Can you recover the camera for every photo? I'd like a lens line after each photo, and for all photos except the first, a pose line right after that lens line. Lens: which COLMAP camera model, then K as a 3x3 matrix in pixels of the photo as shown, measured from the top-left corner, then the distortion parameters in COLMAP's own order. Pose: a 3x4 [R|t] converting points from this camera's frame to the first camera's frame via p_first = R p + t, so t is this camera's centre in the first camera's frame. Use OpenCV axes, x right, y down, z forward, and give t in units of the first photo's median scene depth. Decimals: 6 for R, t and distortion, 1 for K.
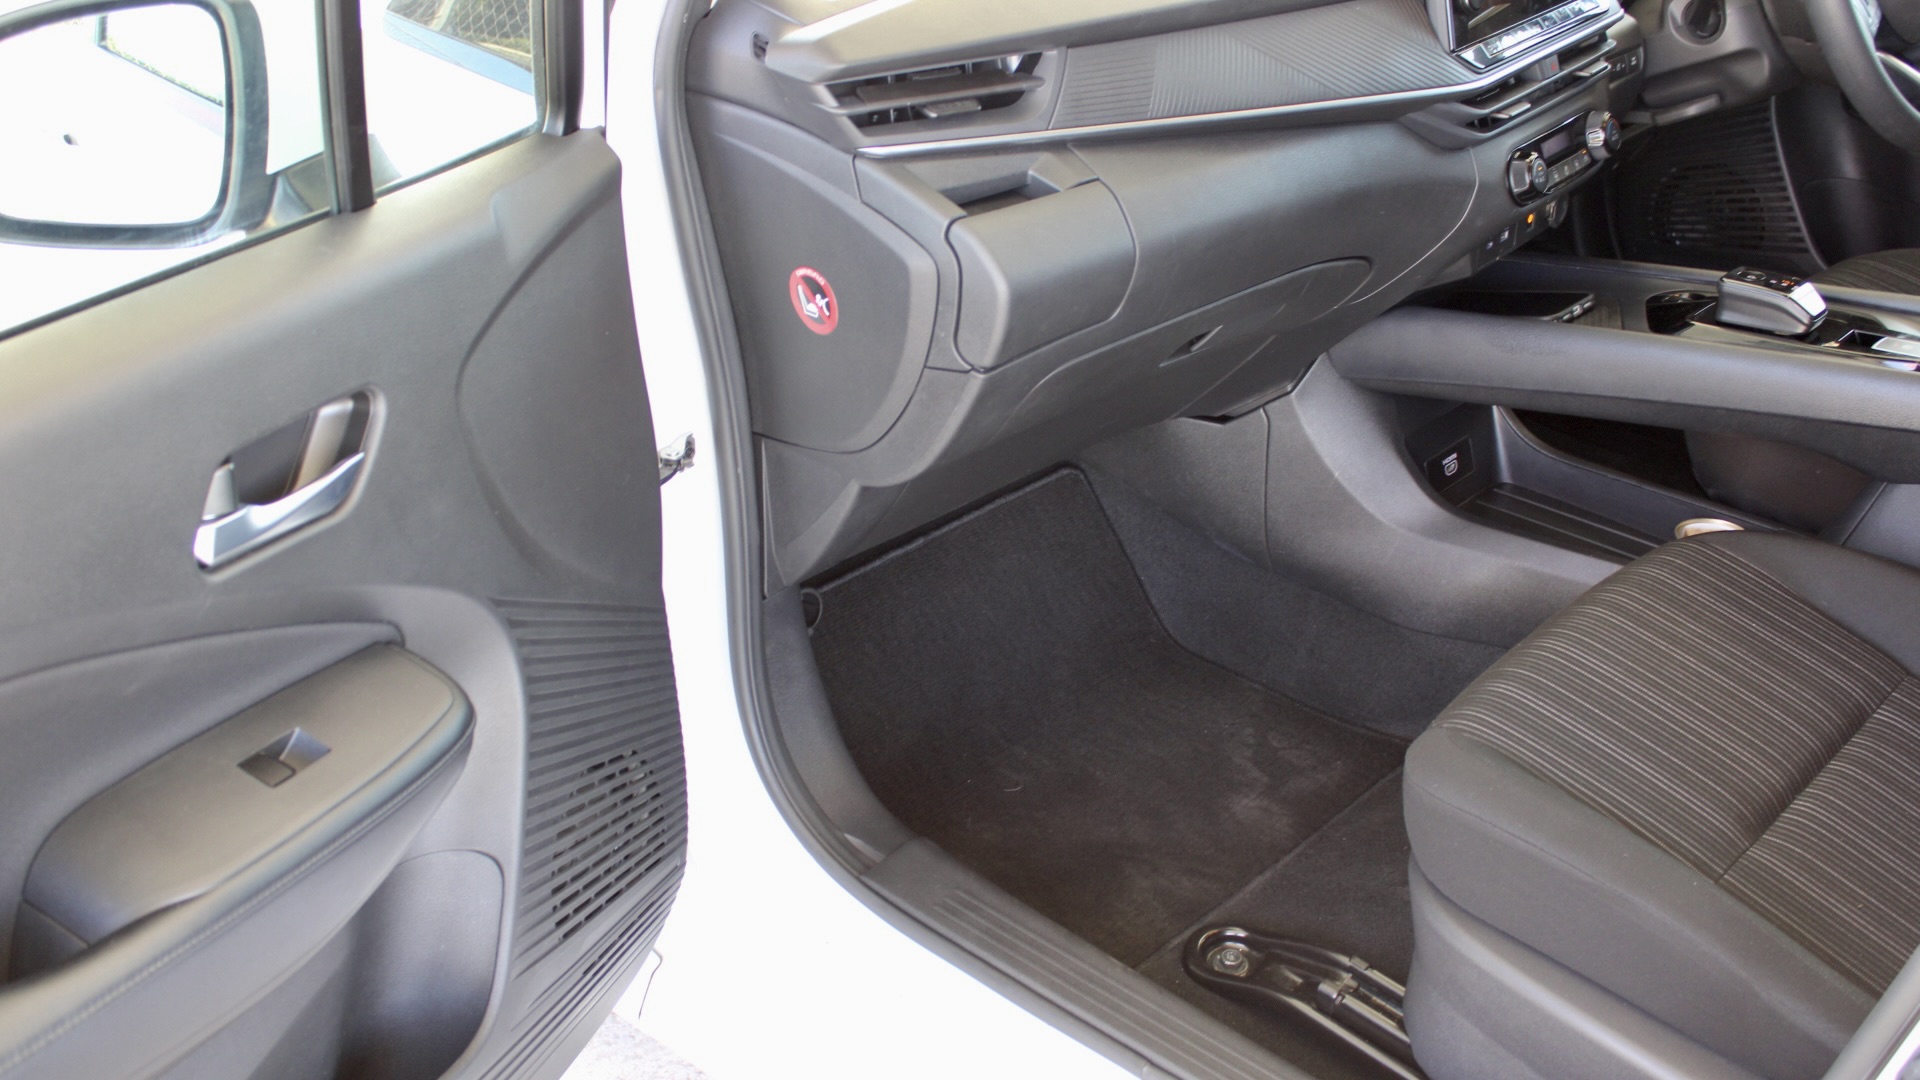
lens RADIAL K [[2192.8, 0, 957.6], [0, 2192.8, 550.1], [0, 0, 1]] dist [-0.085964, 0.140213]
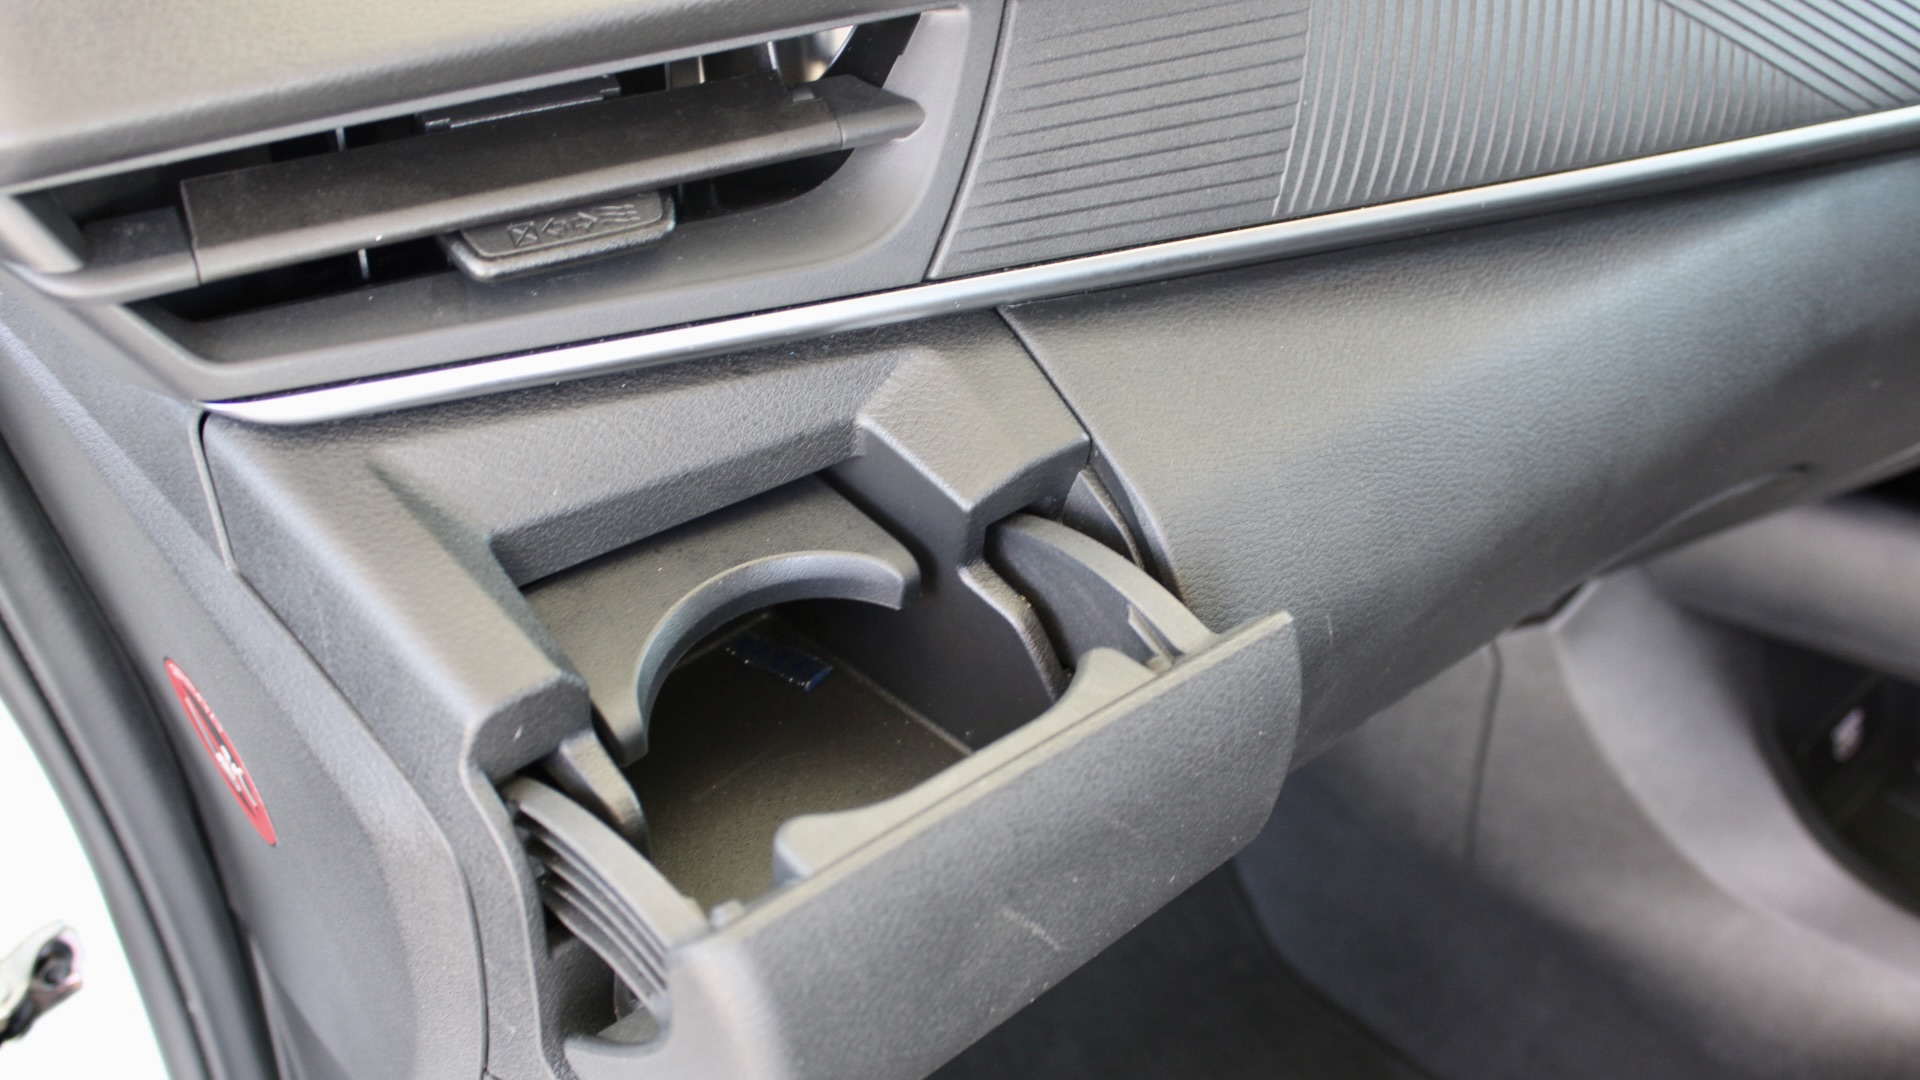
lens RADIAL K [[2043.1, 0, 958.1], [0, 2043.1, 535.3], [0, 0, 1]] dist [-0.131038, 0.161497]
pose [[0.997185, 0.046163, -0.059079, 0.052446], [-0.036394, 0.986945, 0.156892, -0.167060], [0.065550, -0.154301, 0.985847, 0.598770]]
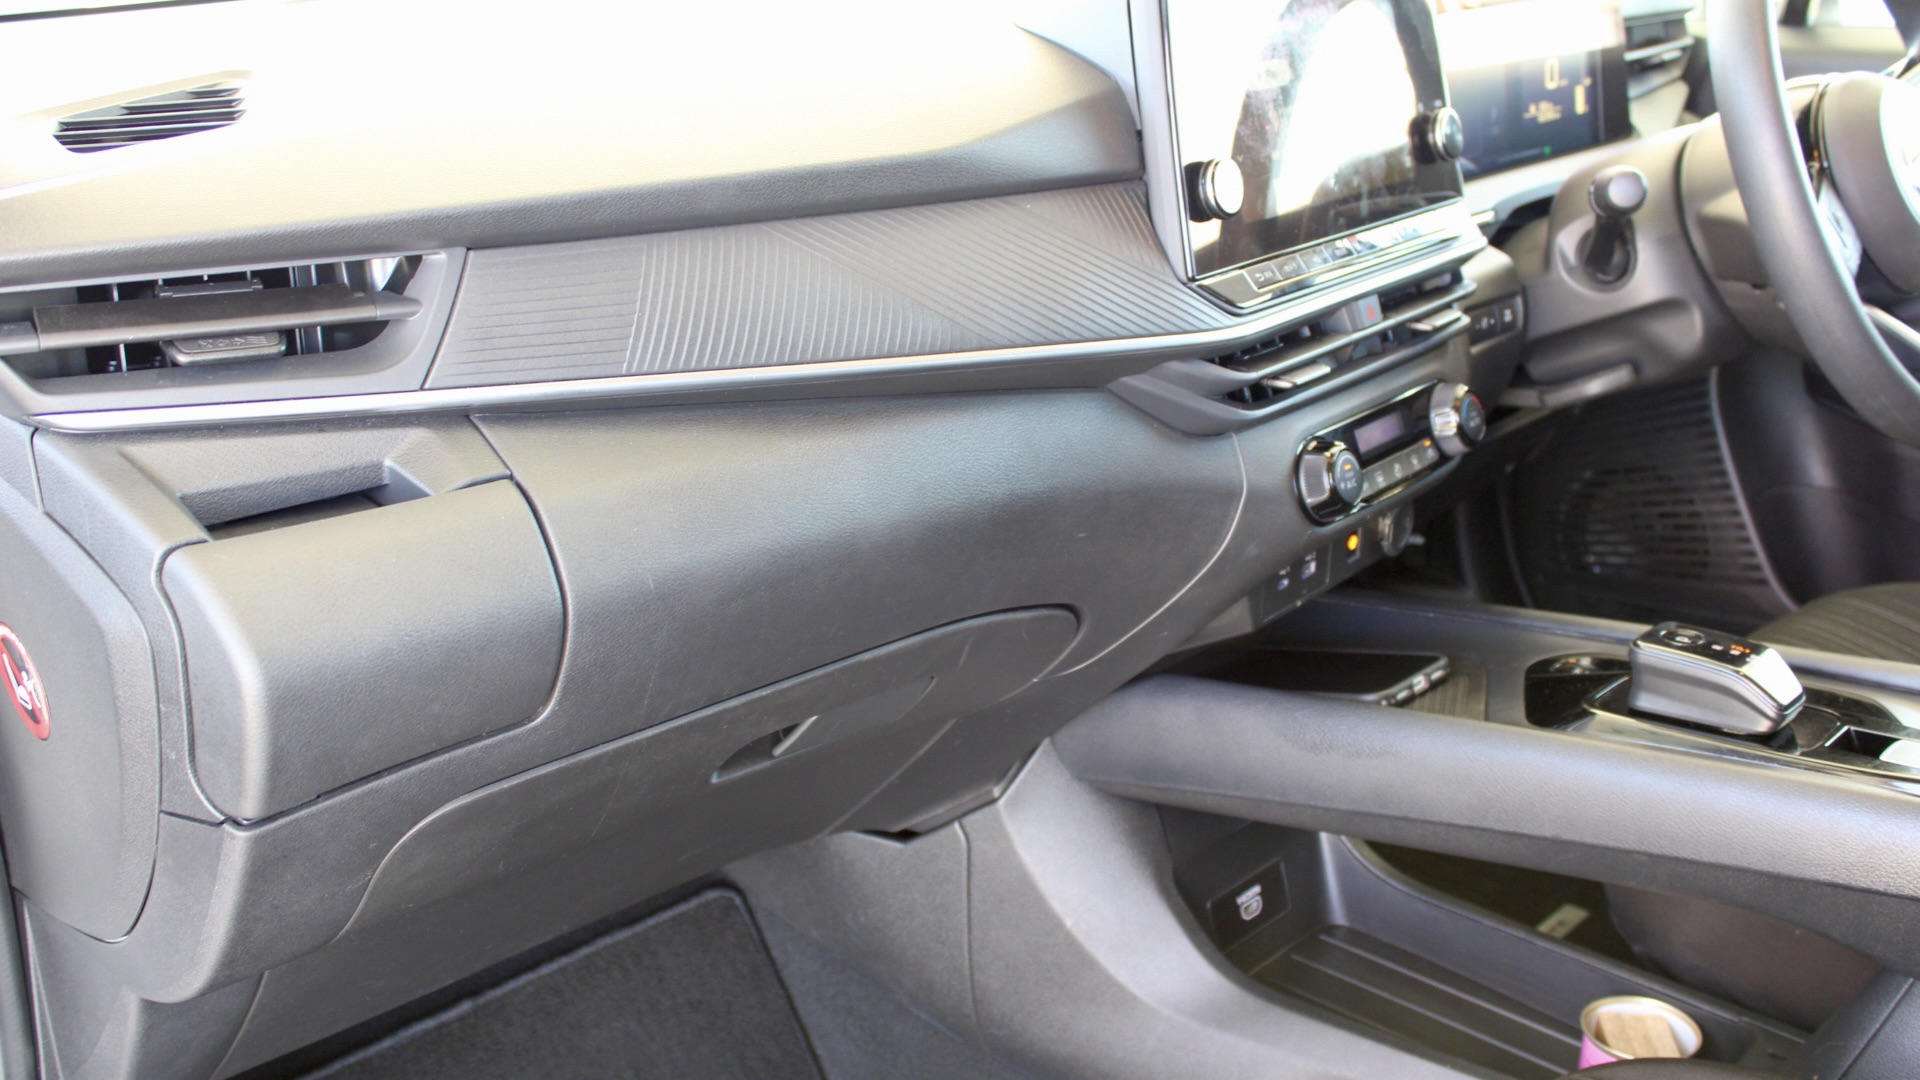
lens RADIAL K [[2120.7, 0, 960.0], [0, 2120.7, 540.0], [0, 0, 1]] dist [-0.118469, 0.182631]
pose [[0.999929, 0.011158, 0.004287, 0.148300], [-0.010445, 0.990014, -0.140582, -0.064564], [-0.005812, 0.140527, 0.990060, 0.383111]]
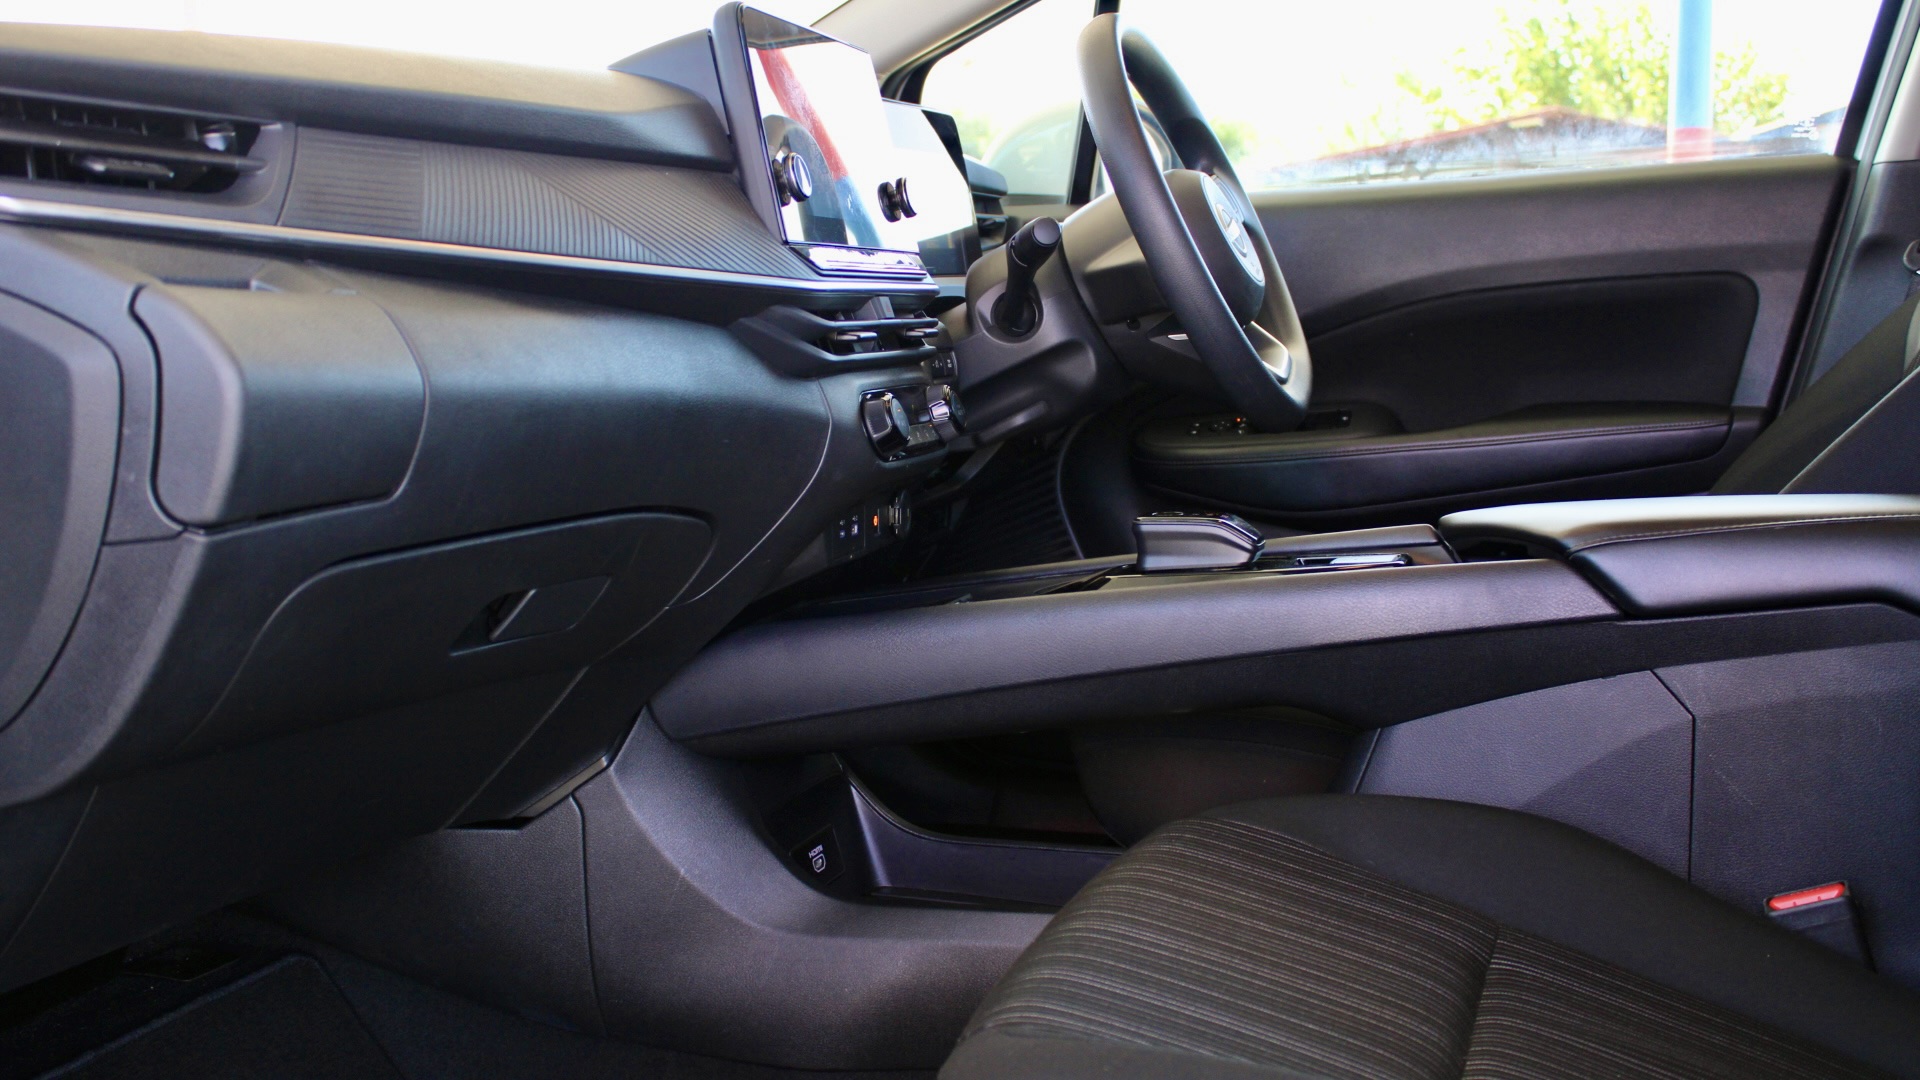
lens RADIAL K [[2120.7, 0, 960.0], [0, 2120.7, 540.0], [0, 0, 1]] dist [-0.118469, 0.182631]
pose [[0.915243, -0.046704, 0.400186, -0.023728], [0.189818, 0.926103, -0.326040, 0.122443], [-0.355386, 0.374368, 0.856475, 0.338485]]
